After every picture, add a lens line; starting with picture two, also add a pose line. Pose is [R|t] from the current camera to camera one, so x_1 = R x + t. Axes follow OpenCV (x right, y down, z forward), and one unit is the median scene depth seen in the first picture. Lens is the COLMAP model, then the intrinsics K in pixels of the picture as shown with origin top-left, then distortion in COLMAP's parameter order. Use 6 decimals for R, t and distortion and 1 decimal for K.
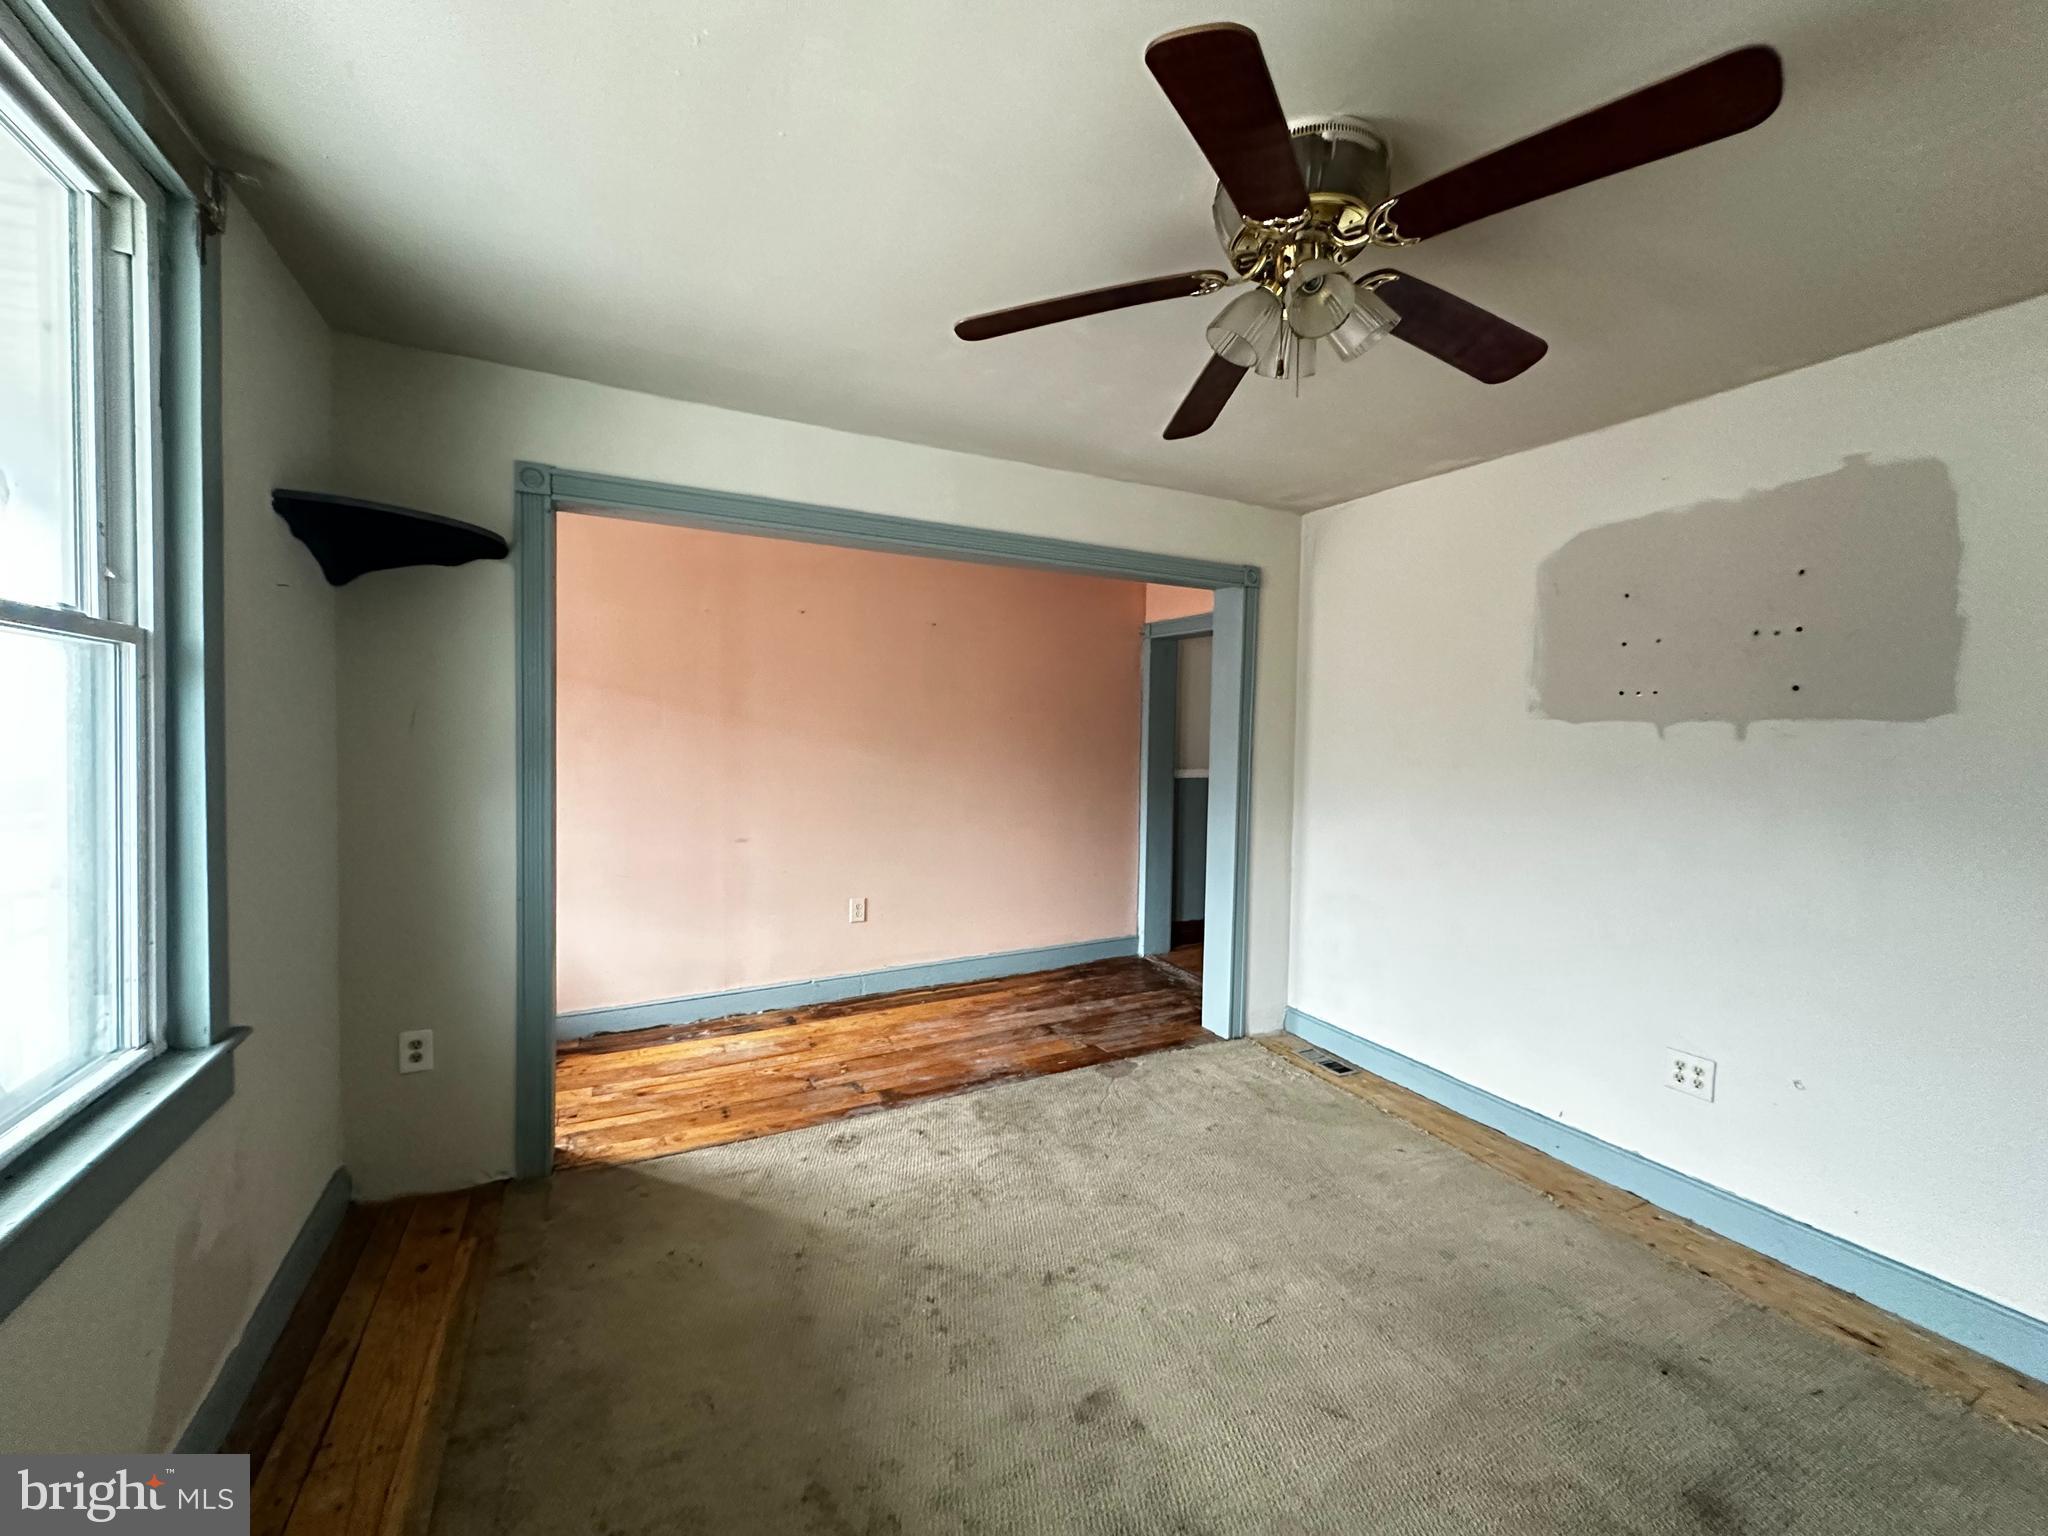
lens RADIAL K [[820.4, 0, 1022.9], [0, 820.4, 772.2], [0, 0, 1]] dist [-0.000961, -0.000046]
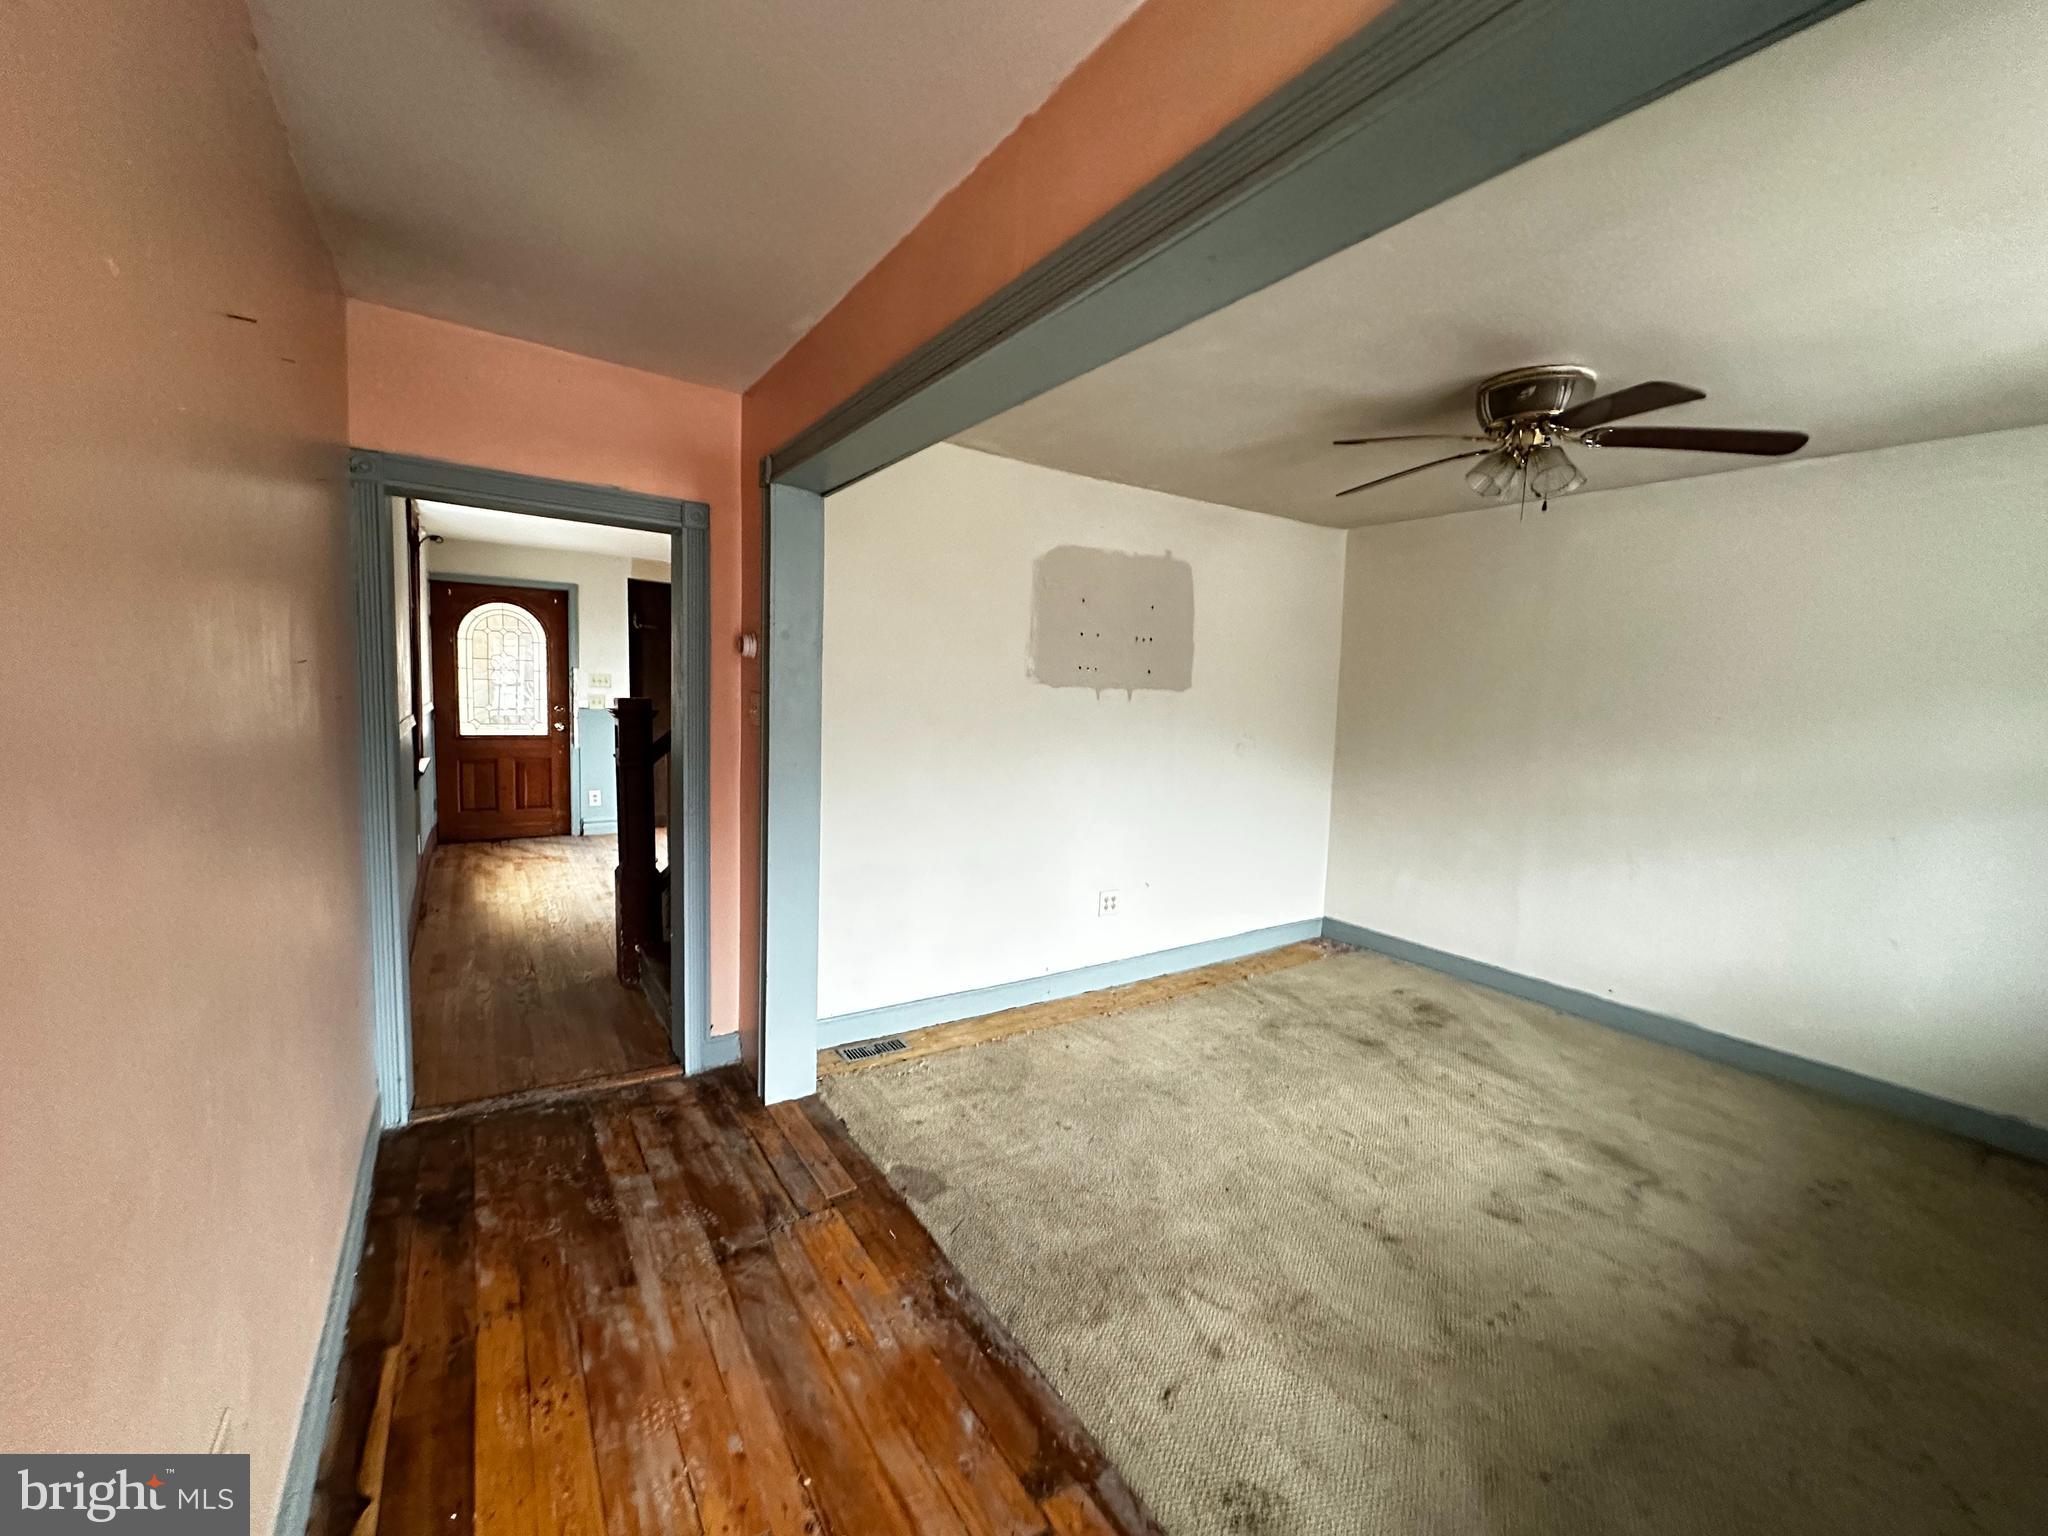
lens RADIAL K [[820.4, 0, 1024.6], [0, 820.4, 767.6], [0, 0, 1]] dist [-0.000961, -0.000046]
pose [[-0.128995, -0.123432, 0.983933, -0.612934], [0.007907, 0.992064, 0.125488, -0.089910], [-0.991614, 0.023967, -0.126995, 1.109213]]
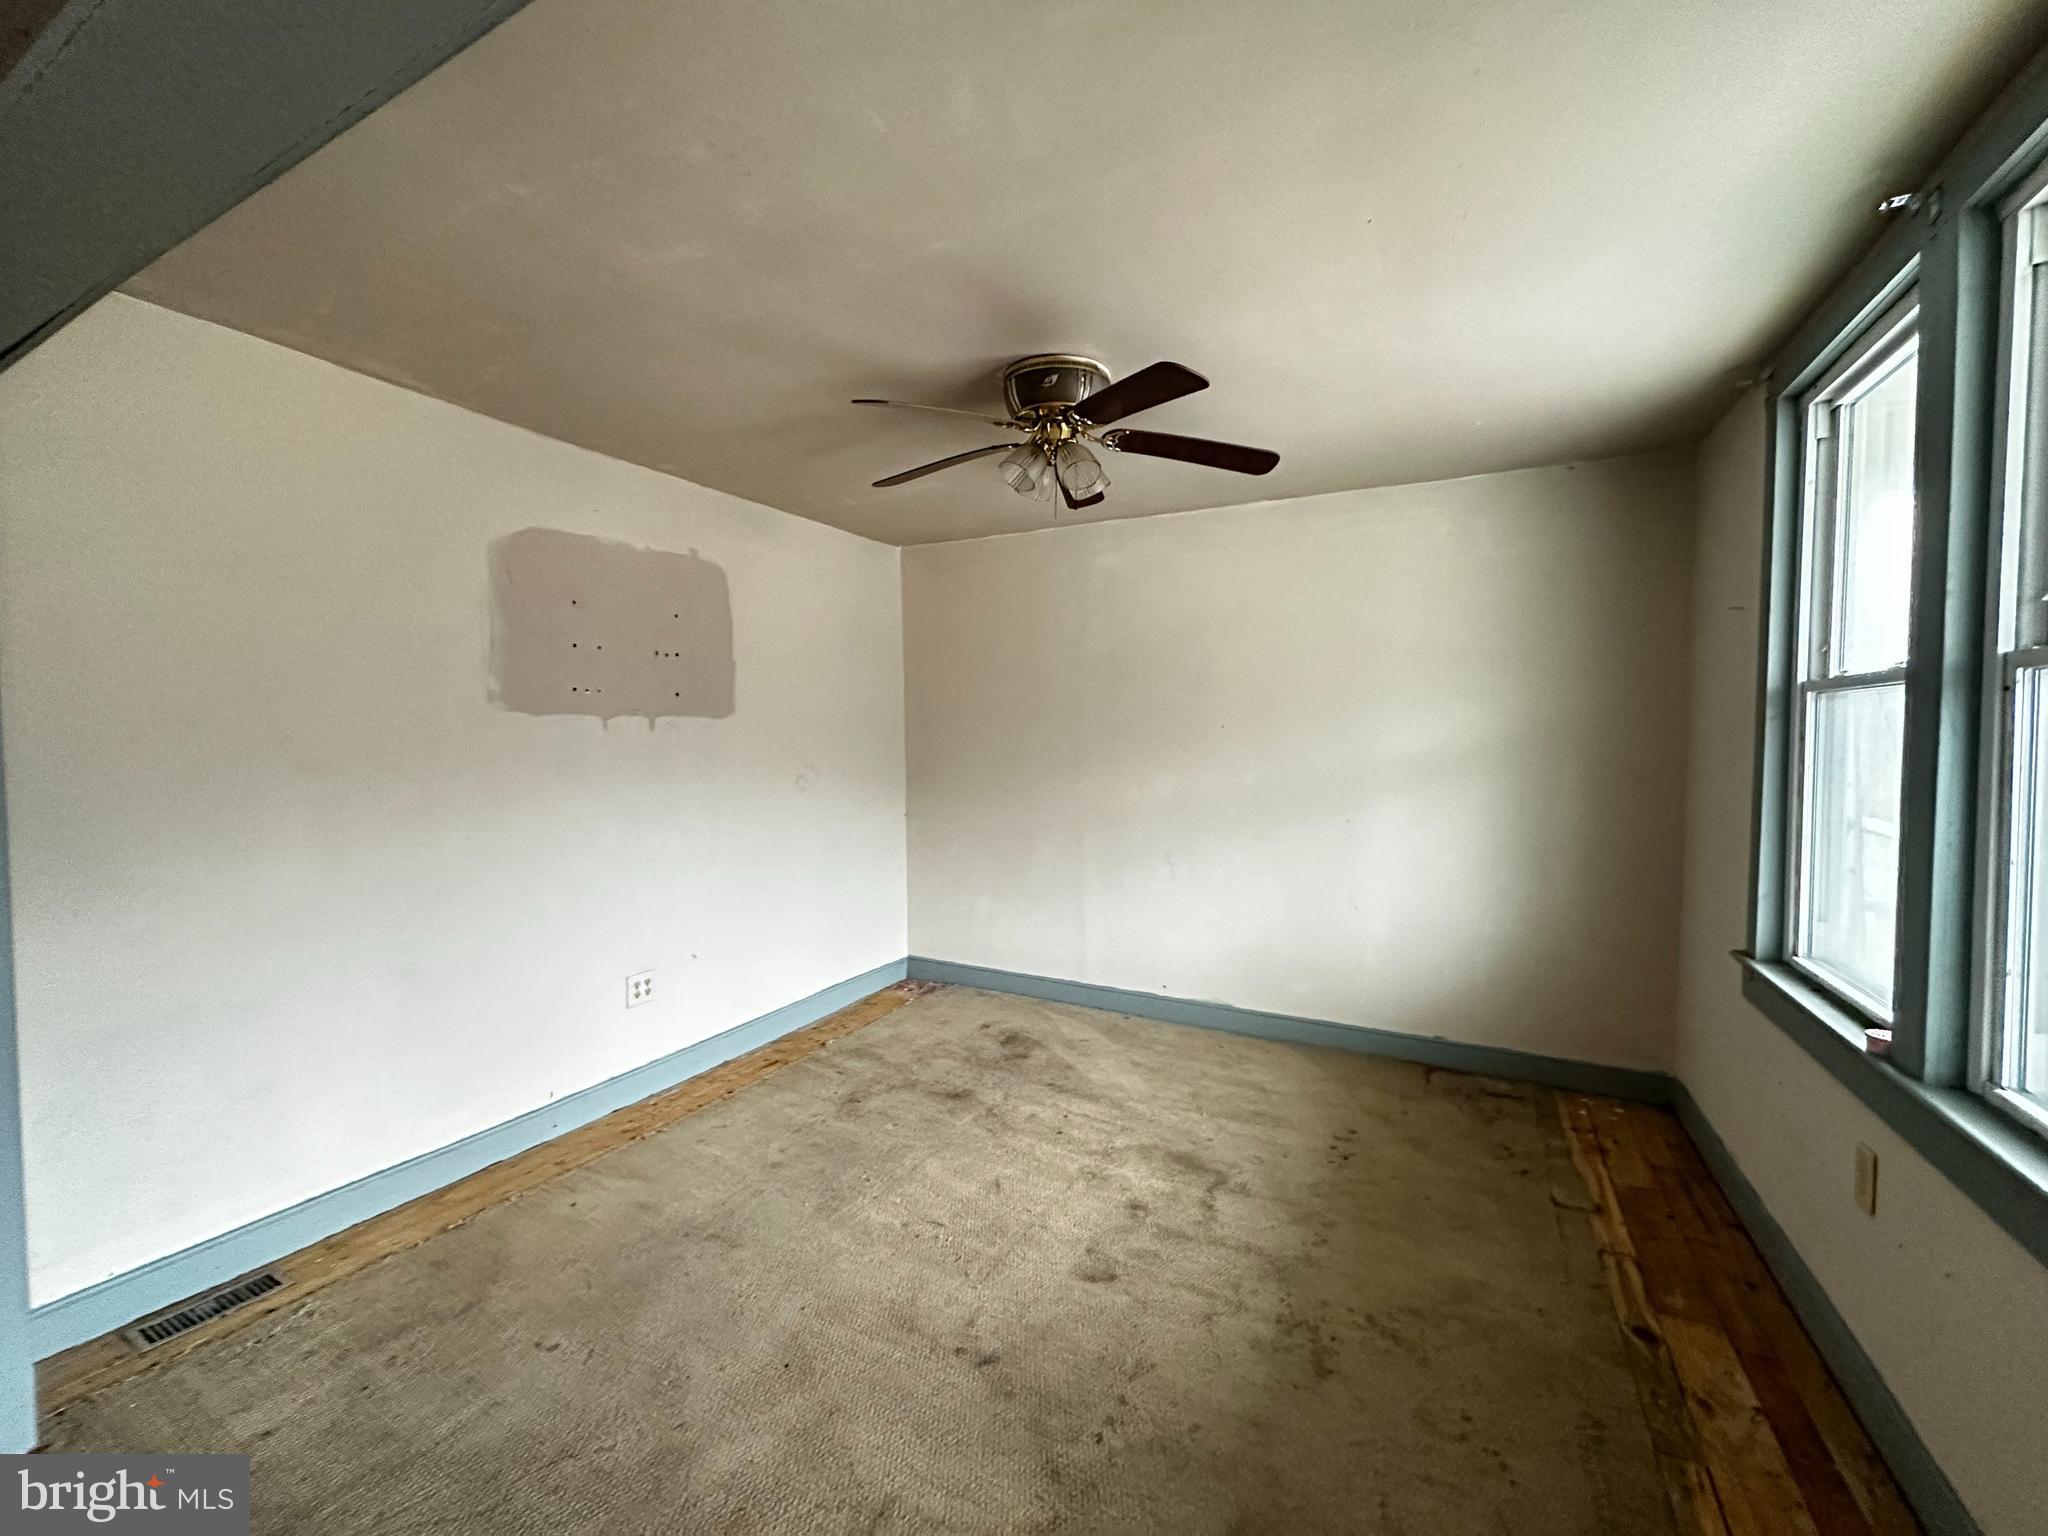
lens RADIAL K [[820.4, 0, 1030.3], [0, 820.4, 764.5], [0, 0, 1]] dist [-0.000961, -0.000046]
pose [[-0.584574, -0.053873, 0.809550, -0.466773], [0.025264, 0.996101, 0.084530, -0.063354], [-0.810947, 0.069867, -0.580934, 0.993915]]
